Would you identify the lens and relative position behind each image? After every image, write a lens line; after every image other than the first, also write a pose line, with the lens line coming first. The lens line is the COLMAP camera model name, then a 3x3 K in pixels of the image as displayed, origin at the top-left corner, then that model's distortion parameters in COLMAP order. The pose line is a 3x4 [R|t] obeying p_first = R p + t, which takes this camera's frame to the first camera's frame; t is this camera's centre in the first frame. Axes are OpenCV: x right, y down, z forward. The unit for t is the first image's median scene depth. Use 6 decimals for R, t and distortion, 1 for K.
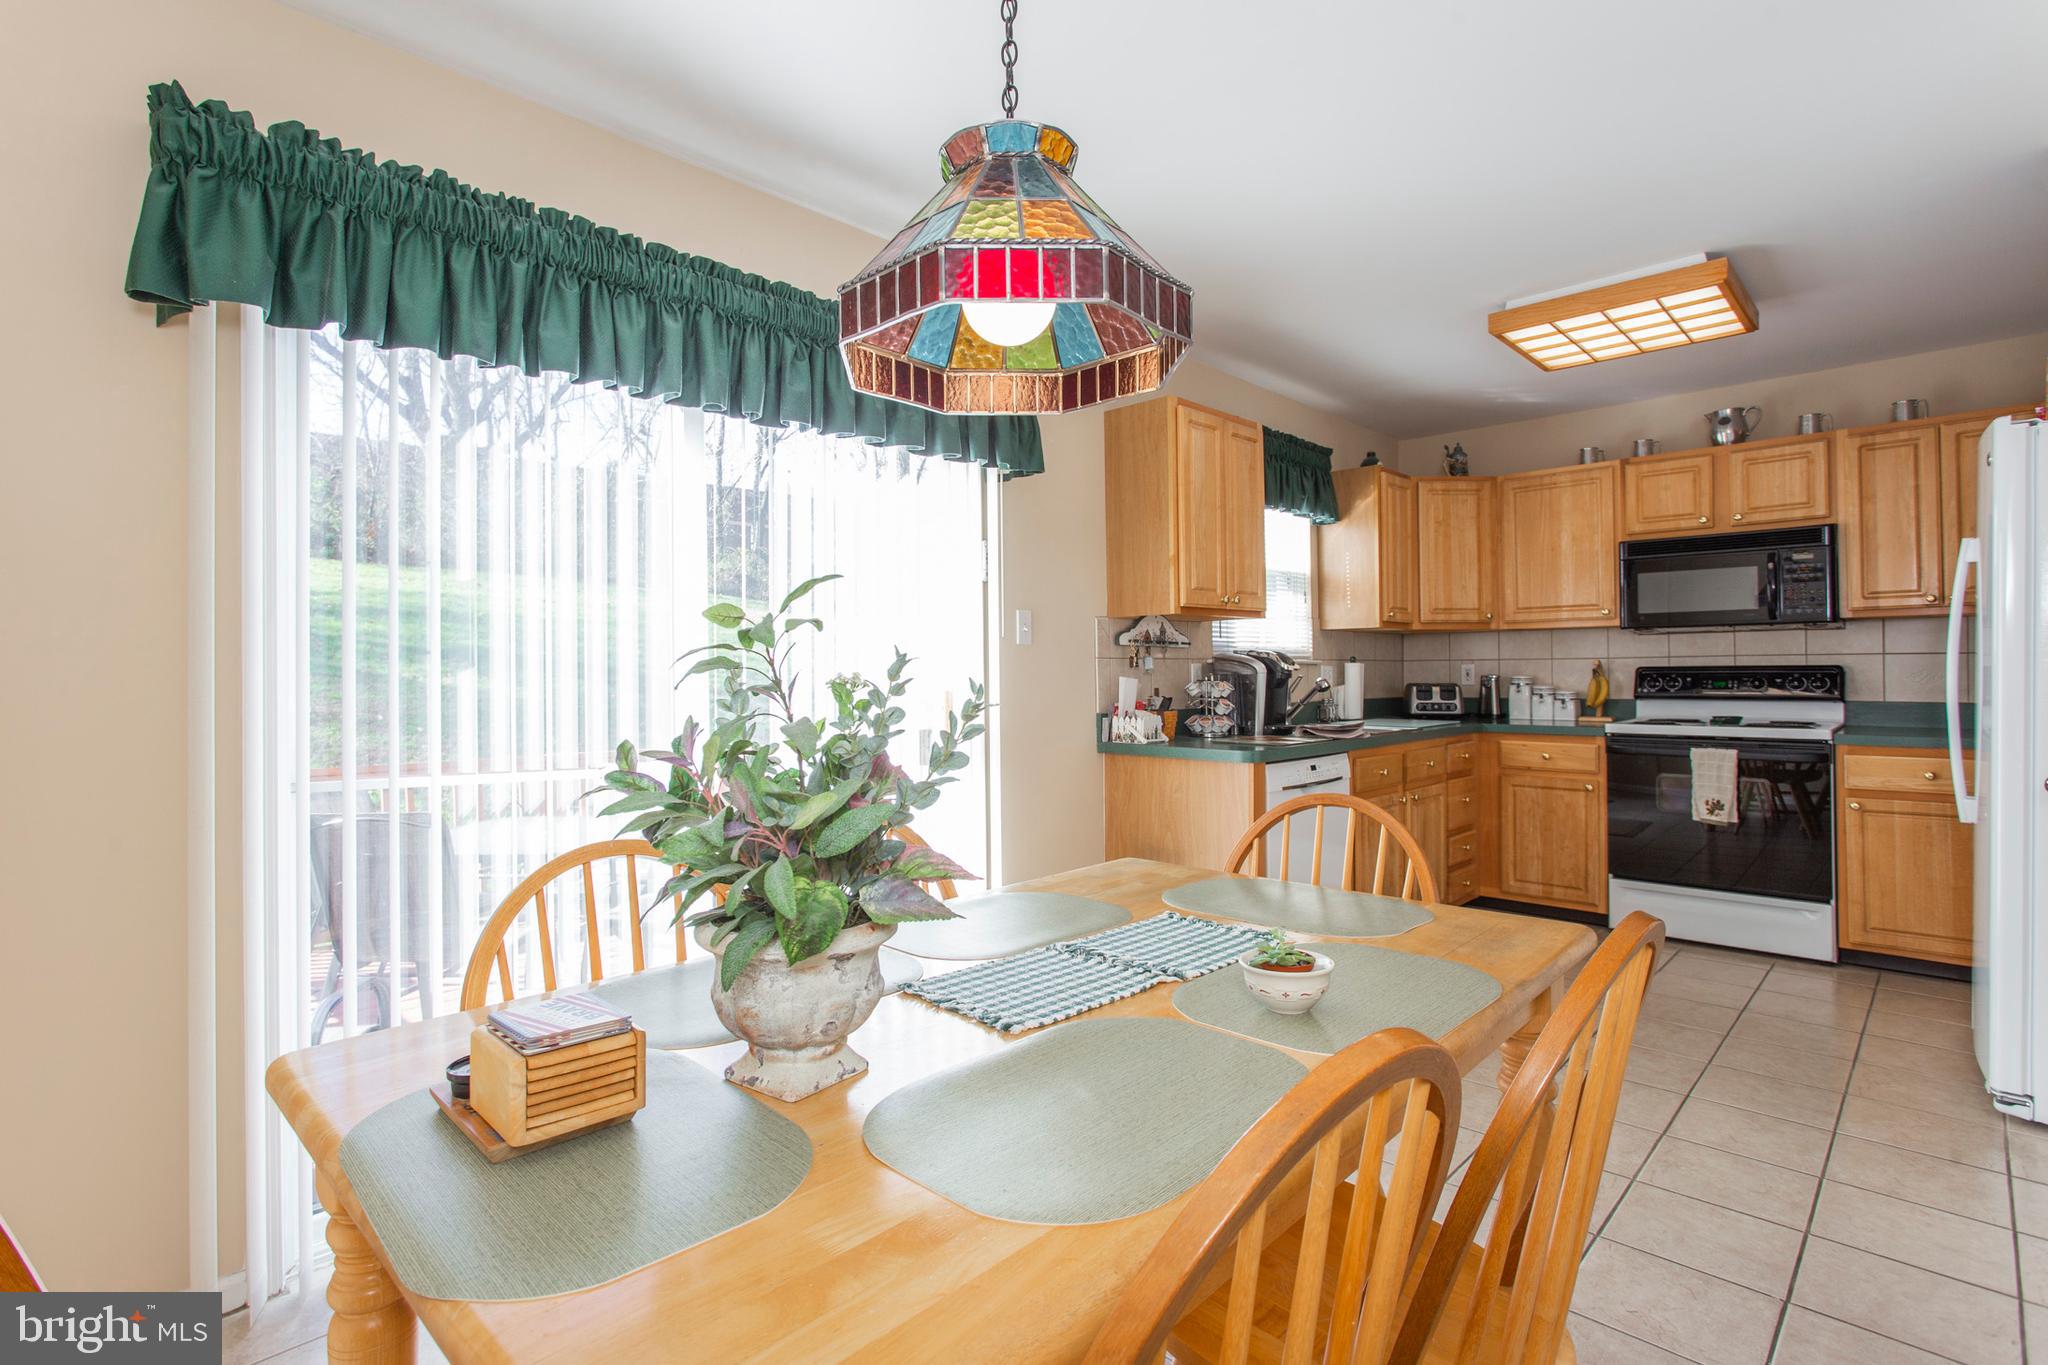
lens RADIAL K [[1012.1, 0, 1003.4], [0, 1012.1, 661.5], [0, 0, 1]] dist [-0.016284, 0.009981]
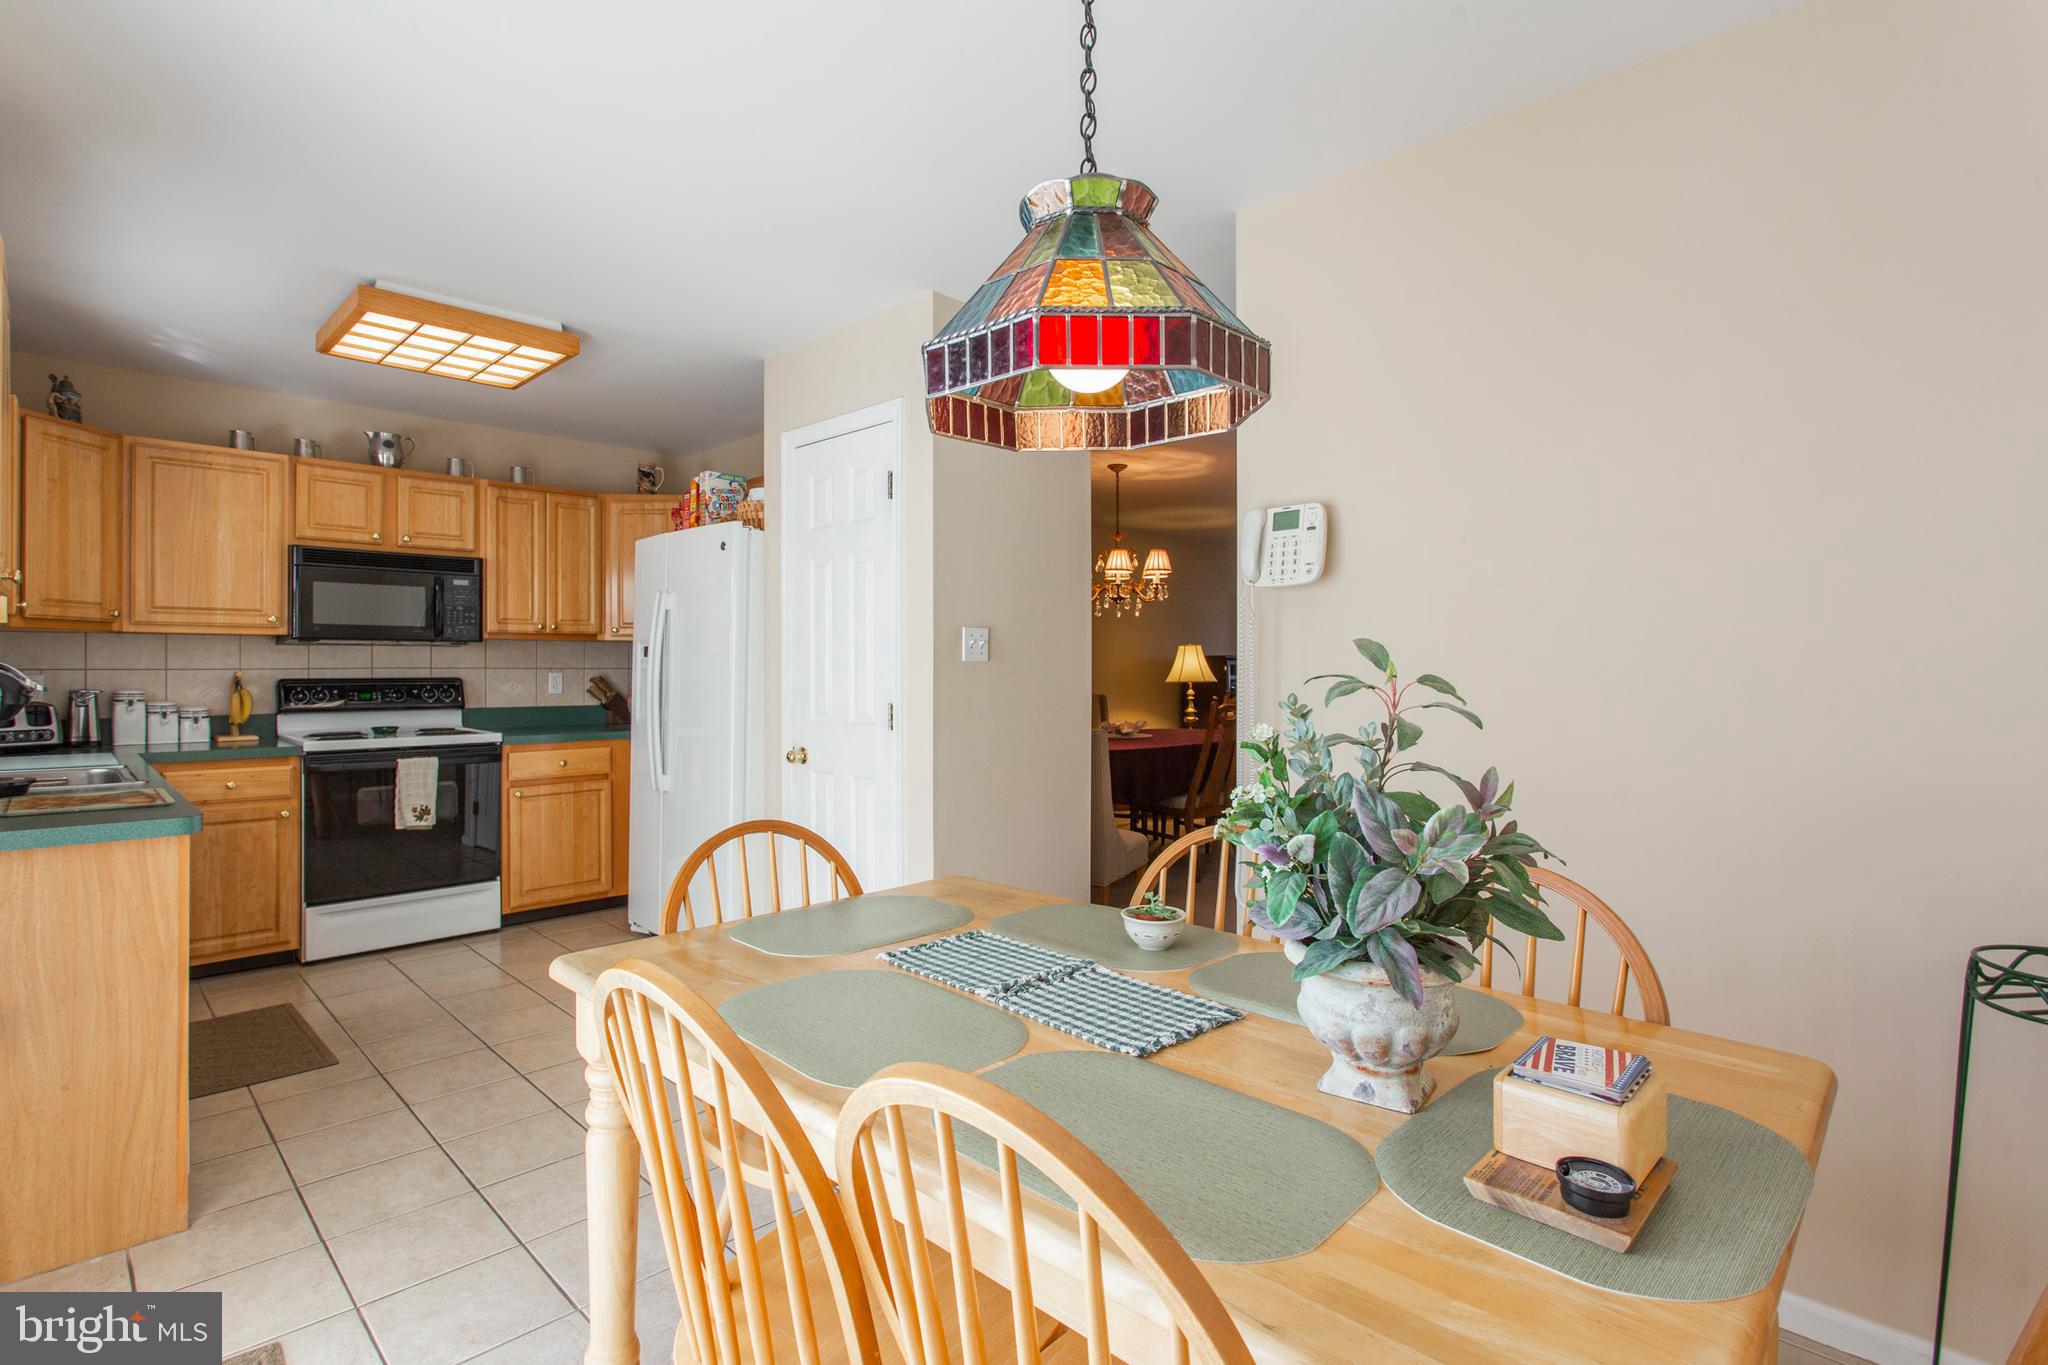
lens RADIAL K [[958.3, 0, 1069.8], [0, 958.3, 667.9], [0, 0, 1]] dist [-0.015462, 0.007433]
pose [[-0.017832, 0.007241, 0.999815, -0.286738], [-0.013925, 0.999875, -0.007490, -0.009246], [-0.999744, -0.014056, -0.017729, 0.311893]]
